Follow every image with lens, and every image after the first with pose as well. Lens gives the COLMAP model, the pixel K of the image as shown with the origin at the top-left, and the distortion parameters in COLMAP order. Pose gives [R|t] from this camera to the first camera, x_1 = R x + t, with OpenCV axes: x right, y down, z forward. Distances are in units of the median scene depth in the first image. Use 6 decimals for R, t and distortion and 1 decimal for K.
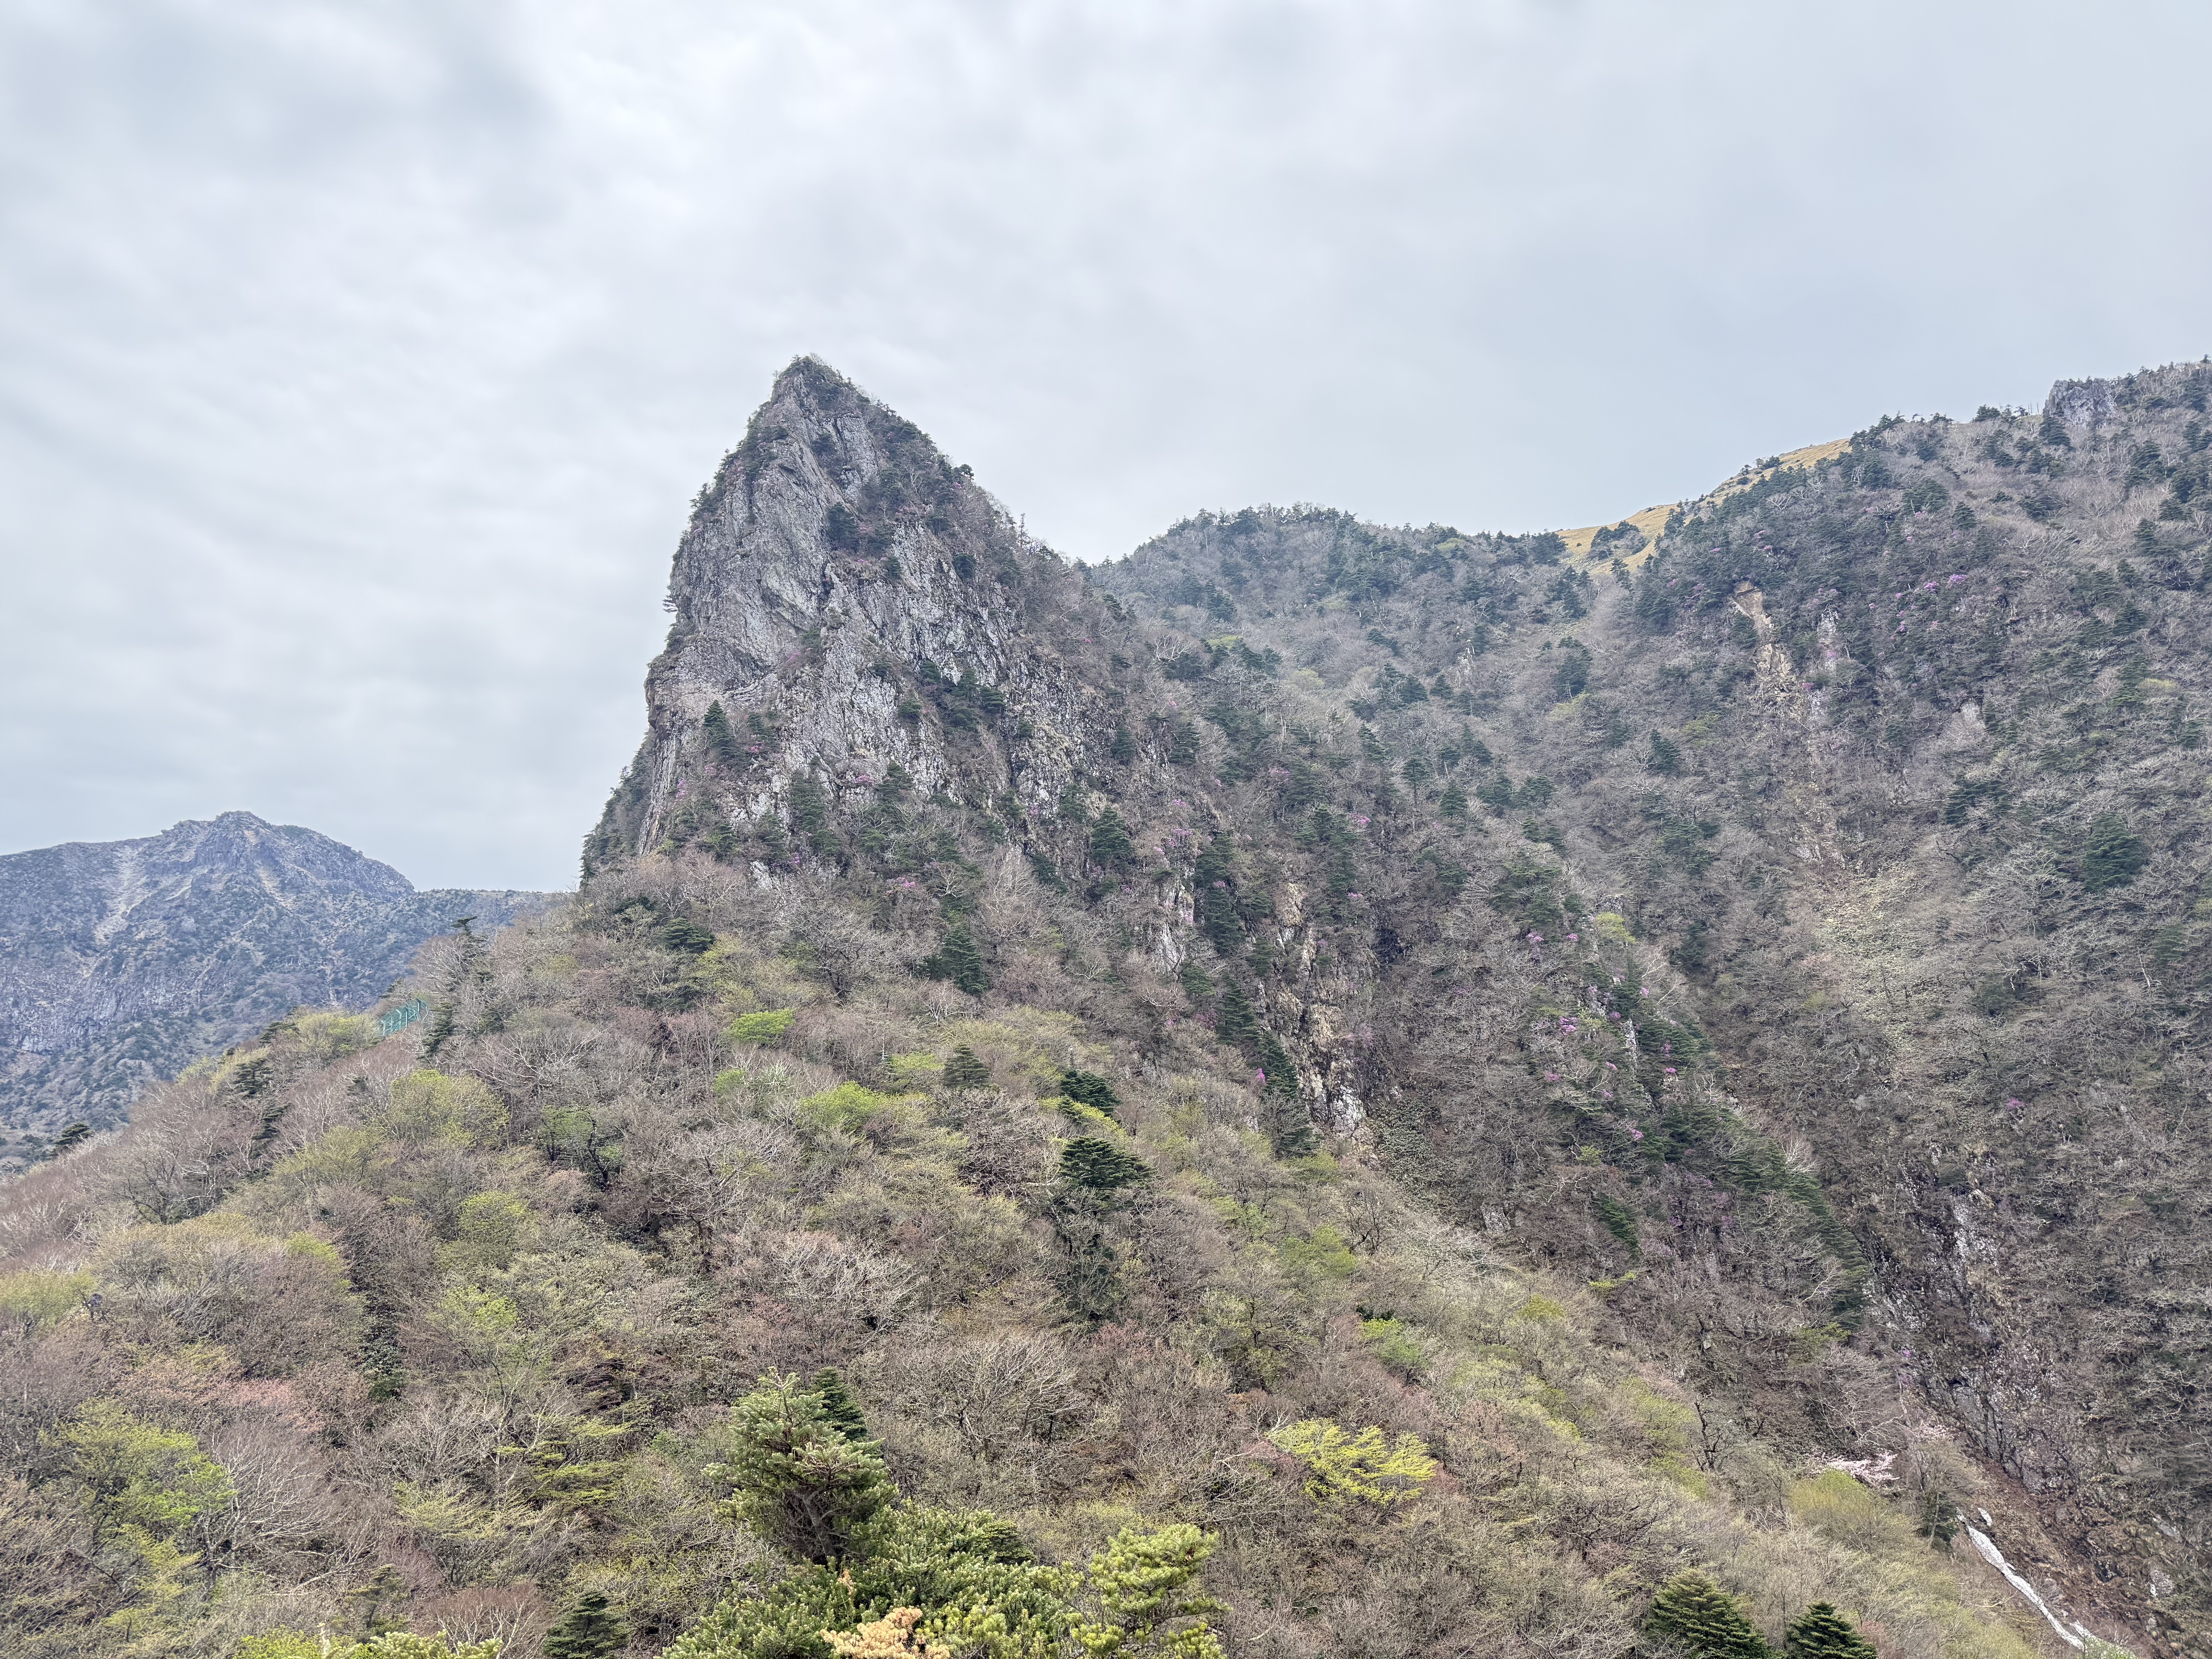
lens RADIAL K [[1560.9, 0, 1121.6], [0, 1560.9, 846.0], [0, 0, 1]] dist [0.079884, -0.077610]
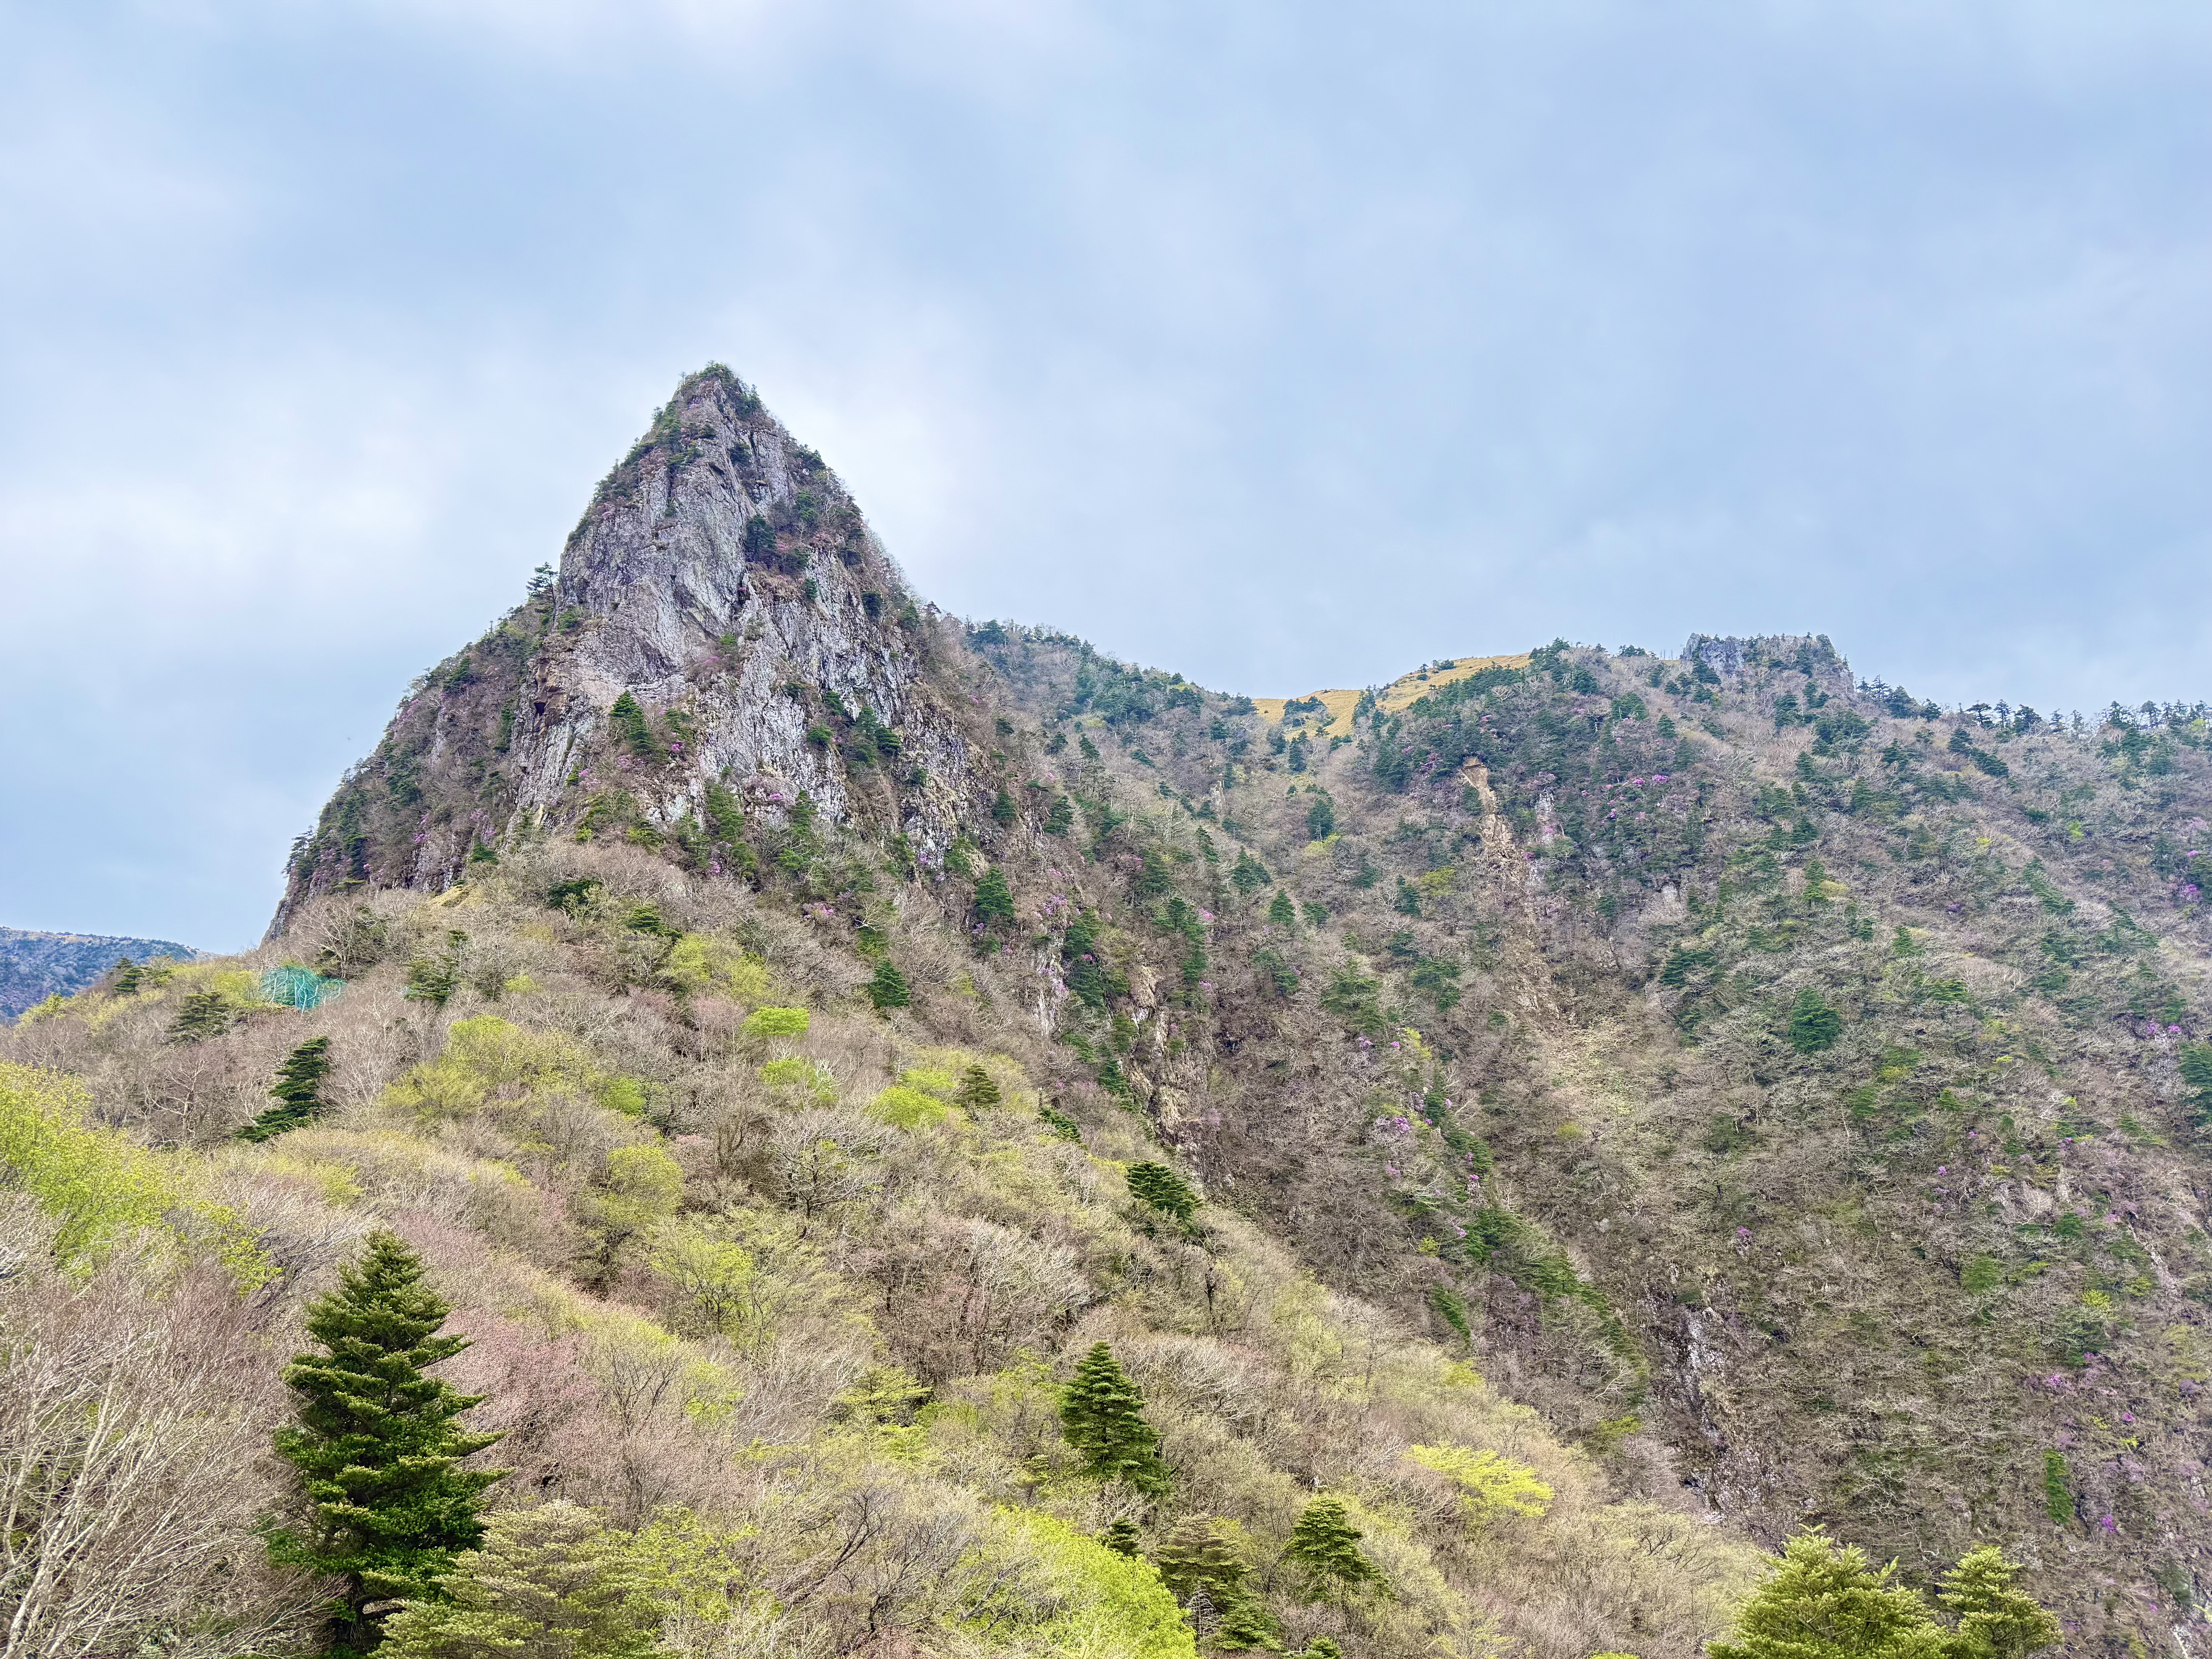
lens RADIAL K [[1560.9, 0, 1093.2], [0, 1560.9, 869.3], [0, 0, 1]] dist [0.079884, -0.077610]
pose [[0.953533, 0.131525, 0.271066, -0.213846], [-0.109830, 0.989517, -0.093776, 0.062400], [-0.280558, 0.059647, 0.957982, 0.035437]]
